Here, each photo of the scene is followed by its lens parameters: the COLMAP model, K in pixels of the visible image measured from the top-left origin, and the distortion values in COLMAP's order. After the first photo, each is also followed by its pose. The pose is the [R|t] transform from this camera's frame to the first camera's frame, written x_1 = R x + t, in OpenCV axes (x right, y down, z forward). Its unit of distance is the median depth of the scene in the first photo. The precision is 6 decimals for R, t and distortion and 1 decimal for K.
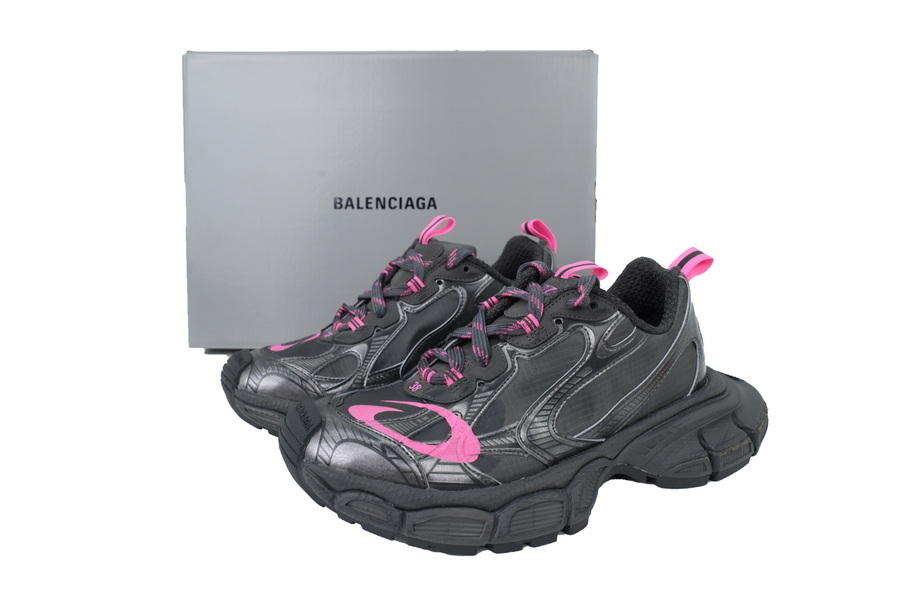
lens RADIAL K [[724.5, 0, 450.0], [0, 724.5, 300.0], [0, 0, 1]] dist [-0.000041, -0.003270]
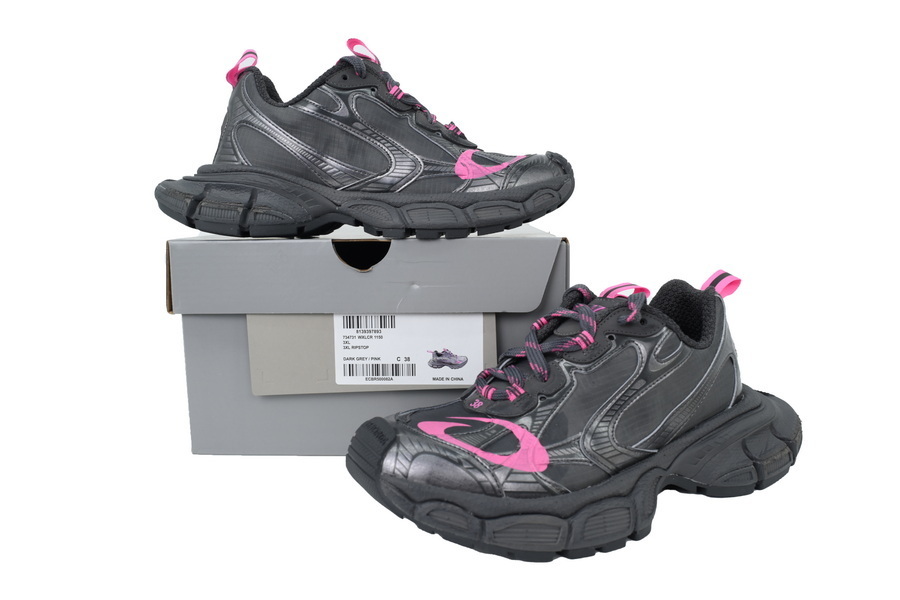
lens RADIAL K [[724.5, 0, 450.0], [0, 724.5, 300.0], [0, 0, 1]] dist [-0.000041, -0.003270]
pose [[0.998959, -0.020450, 0.040767, -0.129032], [0.023237, 0.997338, -0.069108, 0.043730], [-0.039245, 0.069984, 0.996776, -0.044485]]
